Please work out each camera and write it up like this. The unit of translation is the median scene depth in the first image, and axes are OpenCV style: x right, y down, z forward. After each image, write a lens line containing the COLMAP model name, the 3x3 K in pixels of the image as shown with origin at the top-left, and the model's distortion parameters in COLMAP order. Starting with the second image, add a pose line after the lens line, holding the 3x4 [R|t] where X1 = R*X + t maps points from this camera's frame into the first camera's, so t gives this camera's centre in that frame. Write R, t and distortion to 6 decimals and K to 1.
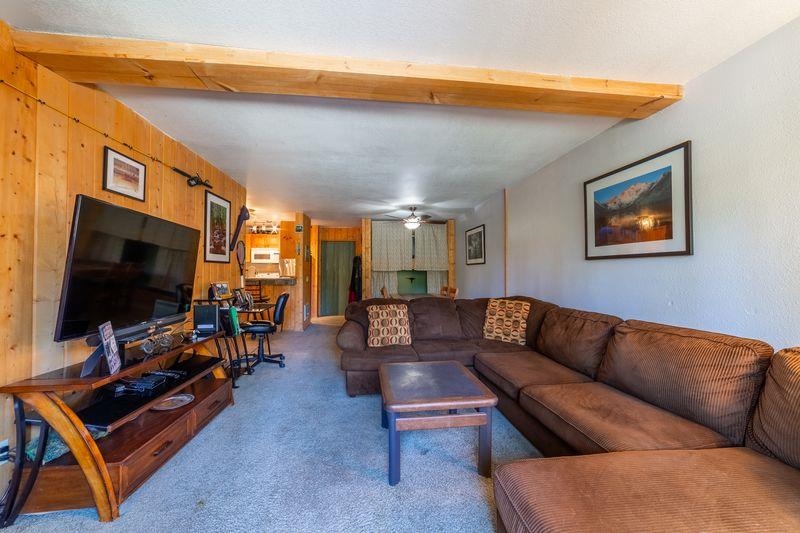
lens RADIAL K [[301.7, 0, 397.8], [0, 301.7, 266.5], [0, 0, 1]] dist [-0.026373, 0.009725]
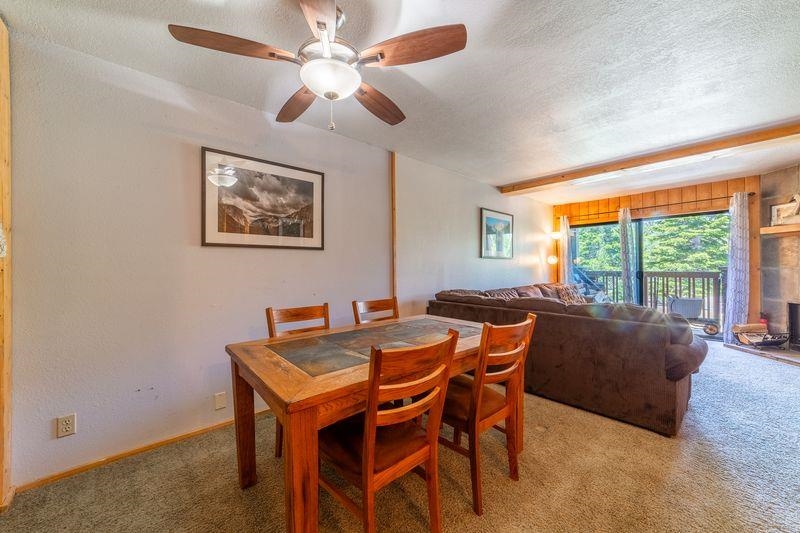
lens RADIAL K [[301.7, 0, 397.8], [0, 301.7, 266.5], [0, 0, 1]] dist [-0.026373, 0.009725]
pose [[-0.570980, -0.004474, 0.820952, -0.464854], [-0.017097, 0.999833, -0.006442, 0.048512], [-0.820786, -0.017714, -0.570961, 2.546512]]
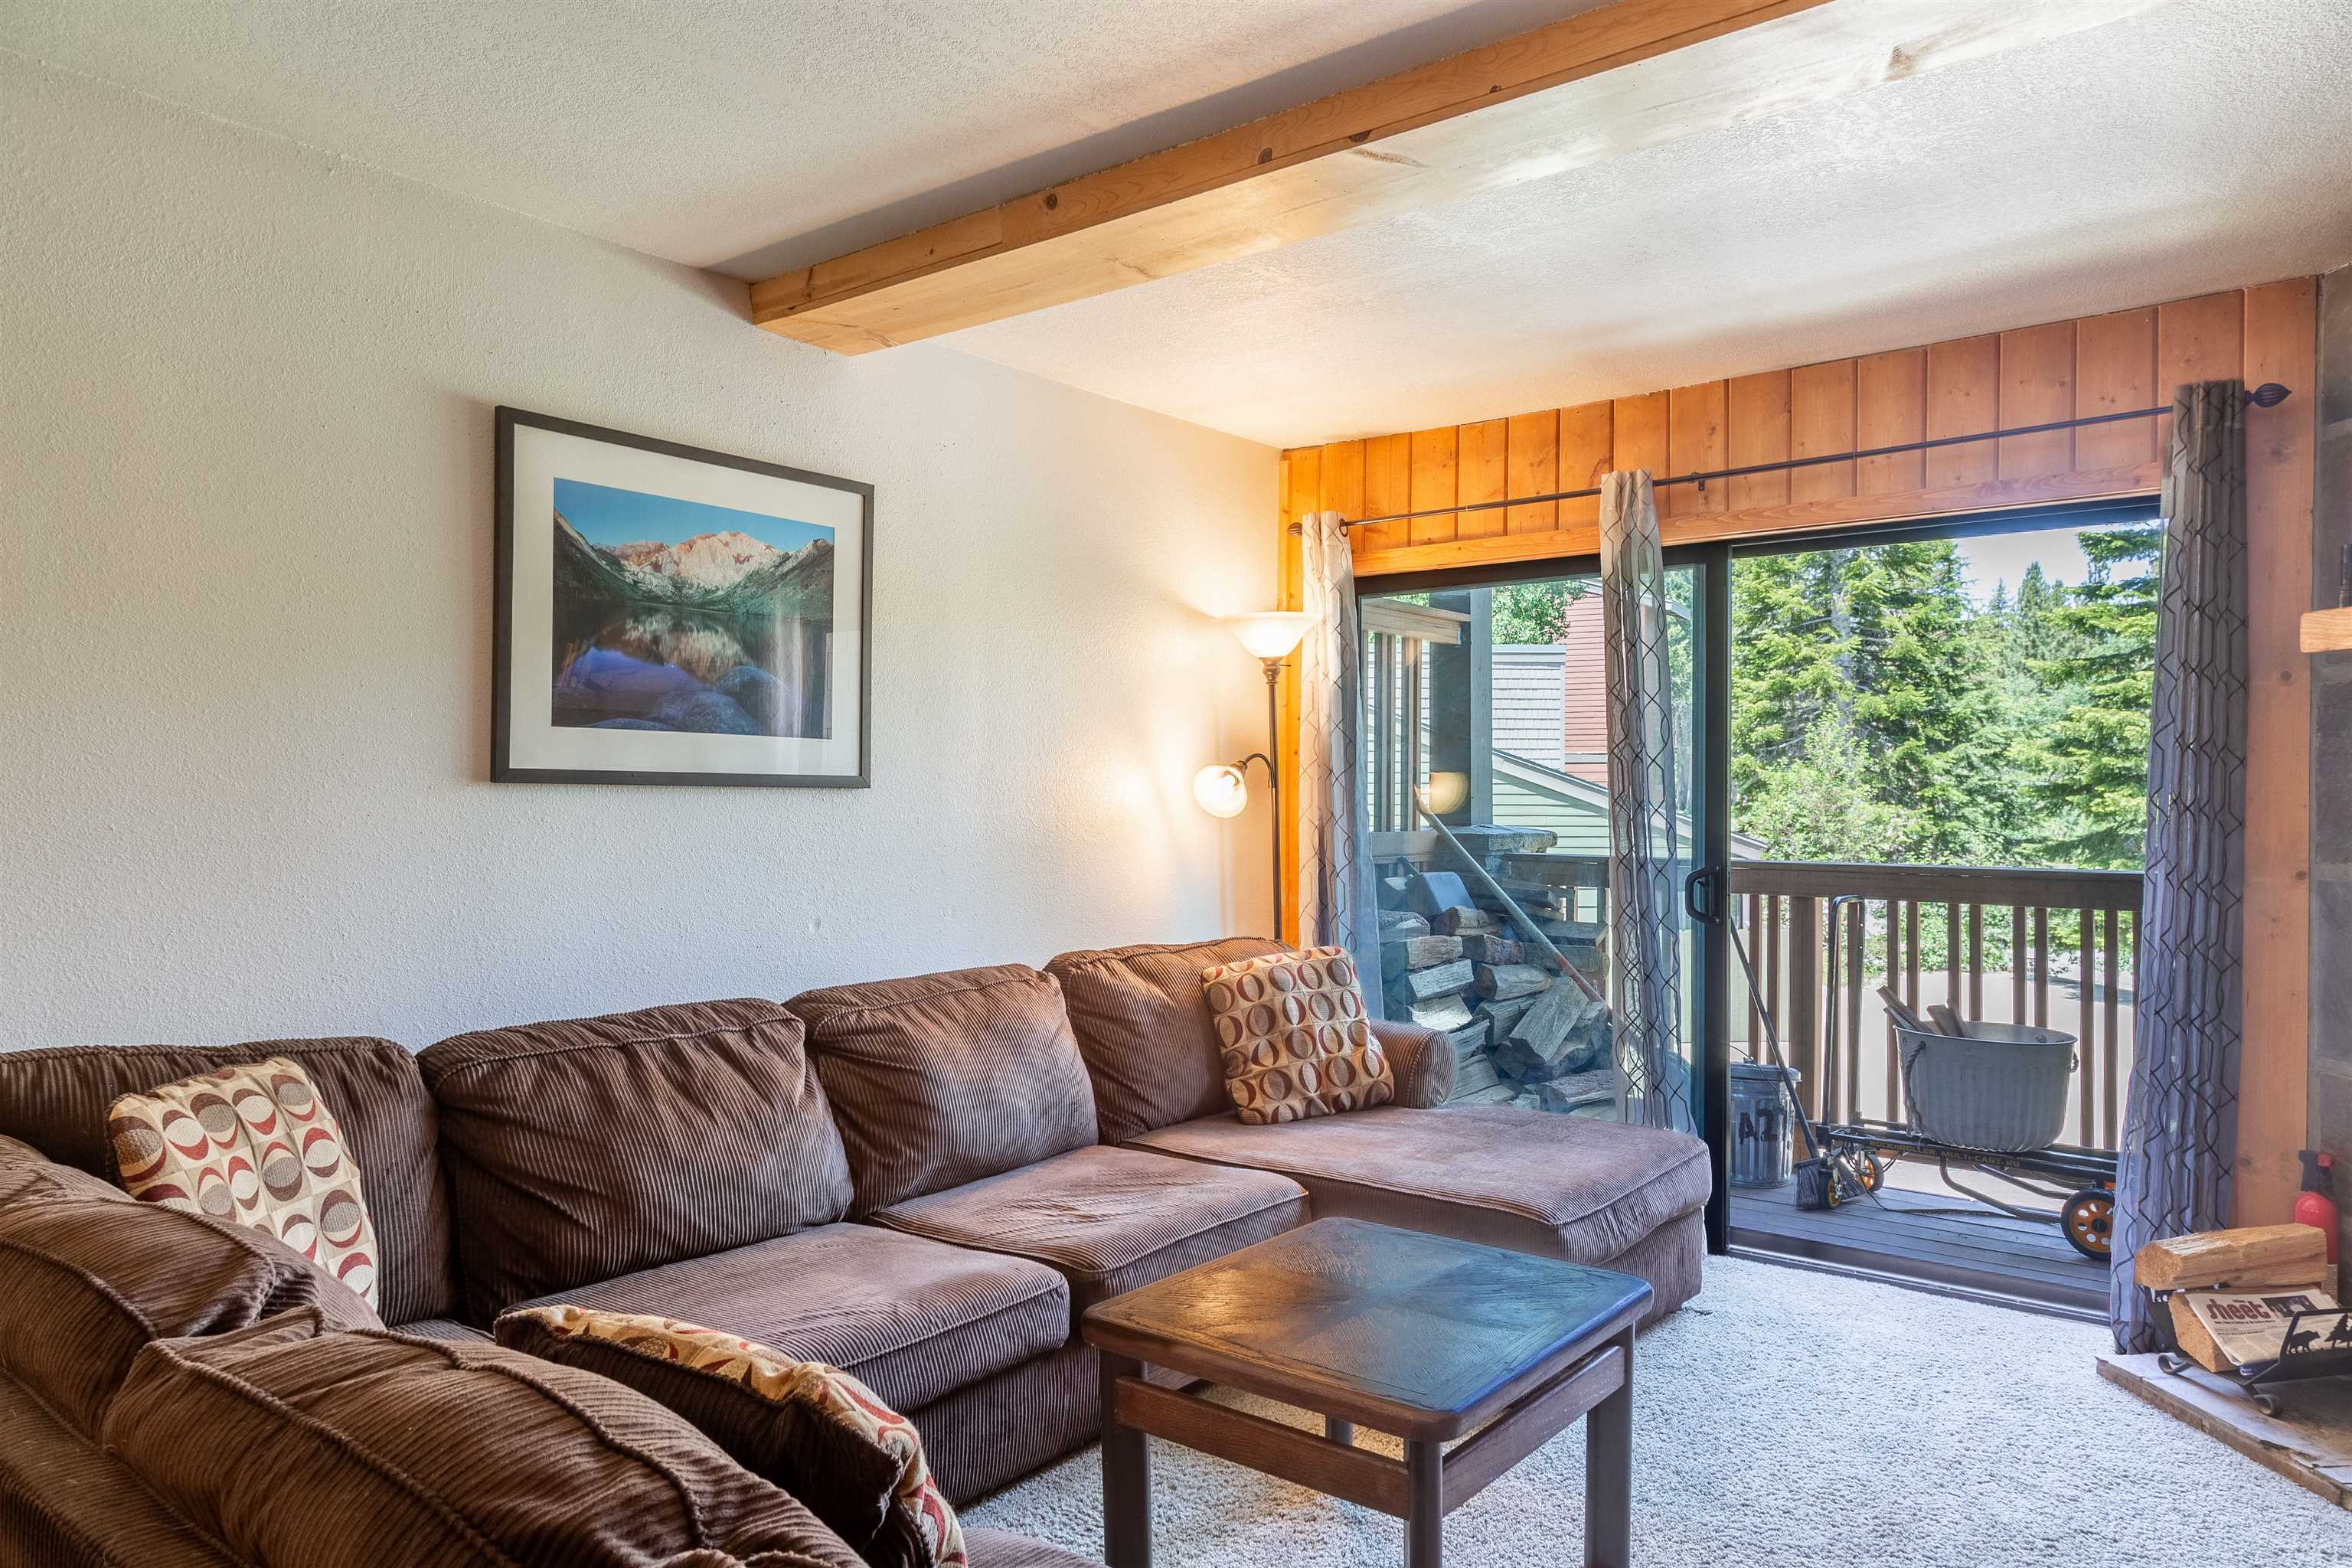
lens RADIAL K [[1565.6, 0, 1170.9], [0, 1565.6, 811.0], [0, 0, 1]] dist [0.007400, -0.002168]
pose [[-0.700403, -0.020914, 0.713441, -0.547373], [-0.026012, 0.999655, 0.003767, -0.019868], [-0.713274, -0.015920, -0.700705, 1.618524]]
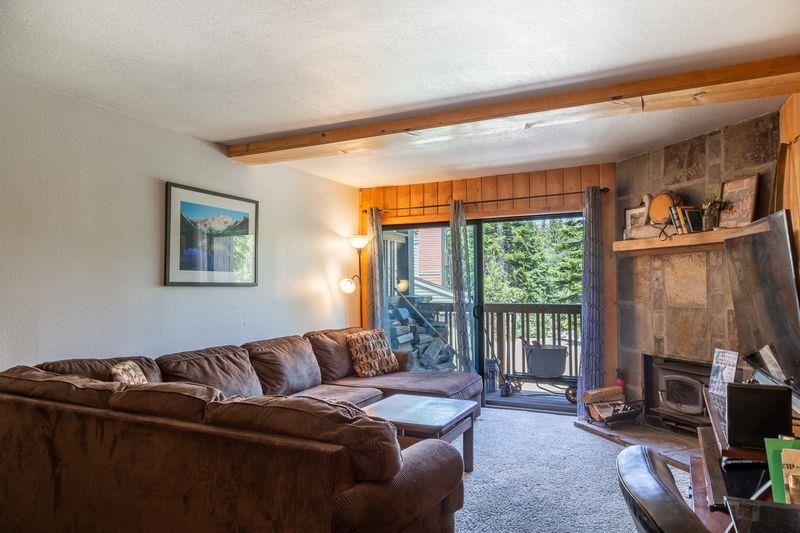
lens RADIAL K [[532.5, 0, 398.3], [0, 532.5, 275.7], [0, 0, 1]] dist [0.007400, -0.002168]
pose [[-0.837680, 0.005649, 0.546132, -0.666292], [-0.013107, 0.999451, -0.030443, -0.015304], [-0.546004, -0.032659, -0.837146, 2.037516]]
